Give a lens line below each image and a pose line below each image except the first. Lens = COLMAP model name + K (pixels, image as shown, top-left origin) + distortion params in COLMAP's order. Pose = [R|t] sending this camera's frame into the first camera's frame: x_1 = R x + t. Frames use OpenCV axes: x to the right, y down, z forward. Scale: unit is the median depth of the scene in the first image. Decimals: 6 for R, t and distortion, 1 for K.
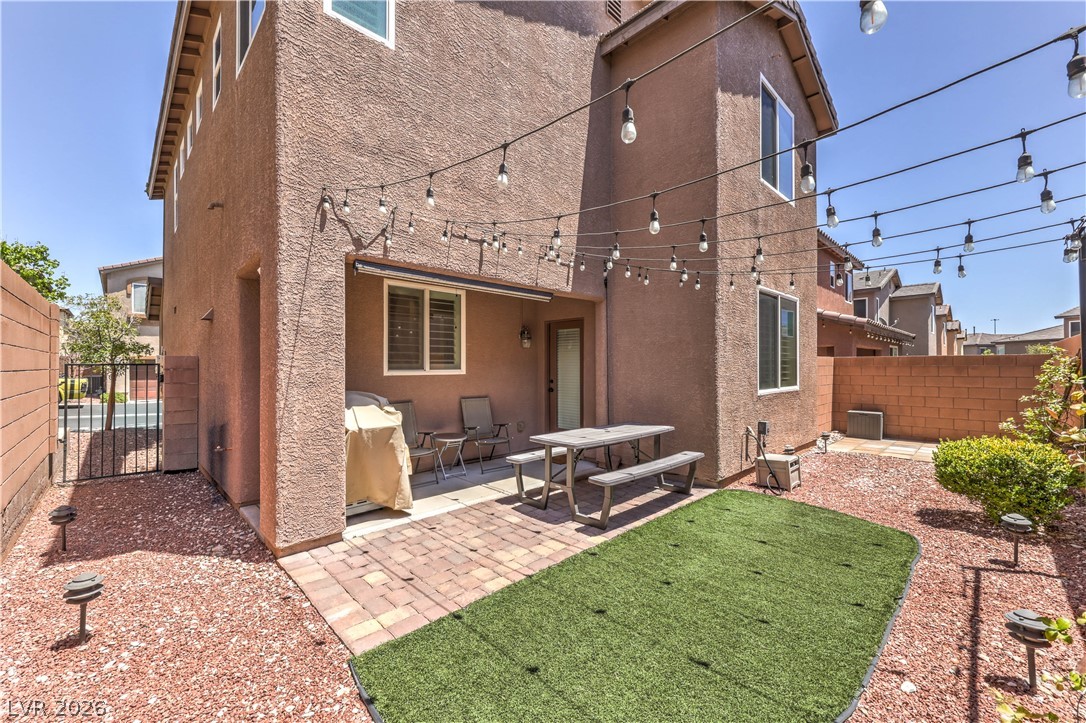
lens RADIAL K [[434.7, 0, 543.9], [0, 434.7, 363.6], [0, 0, 1]] dist [0.000755, 0.000136]
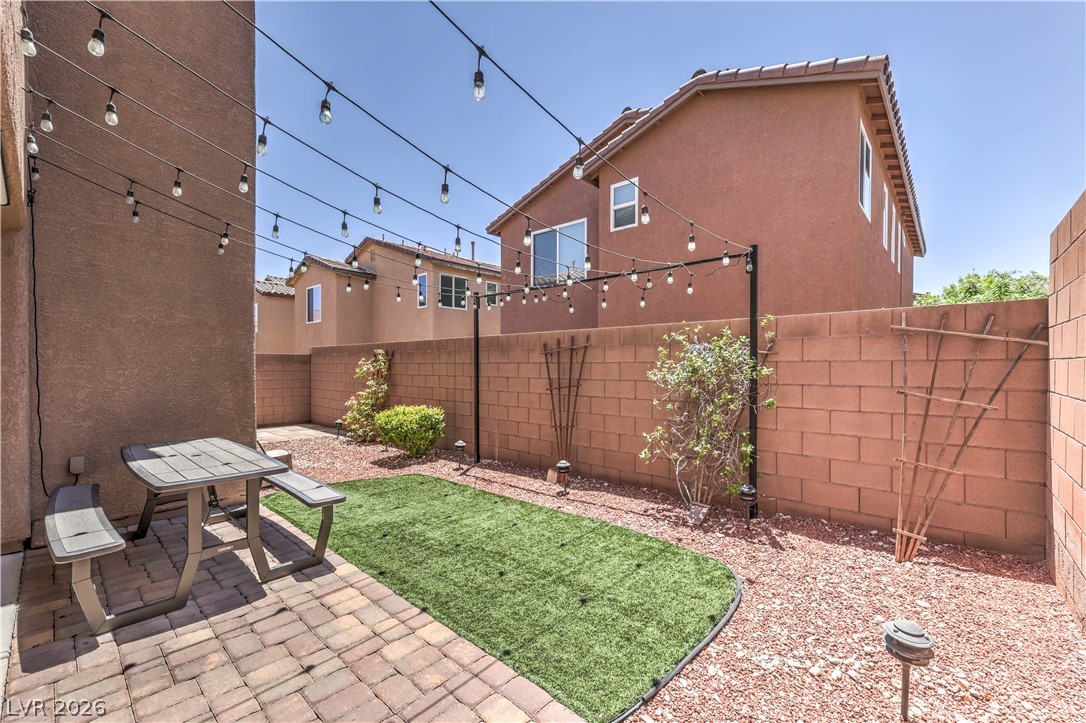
lens RADIAL K [[457.0, 0, 531.5], [0, 457.0, 370.7], [0, 0, 1]] dist [0.002290, 0.000284]
pose [[-0.052098, -0.011054, 0.998581, -0.497240], [-0.003350, 0.999935, 0.010895, 0.017769], [-0.998636, -0.002778, -0.052131, 0.471516]]
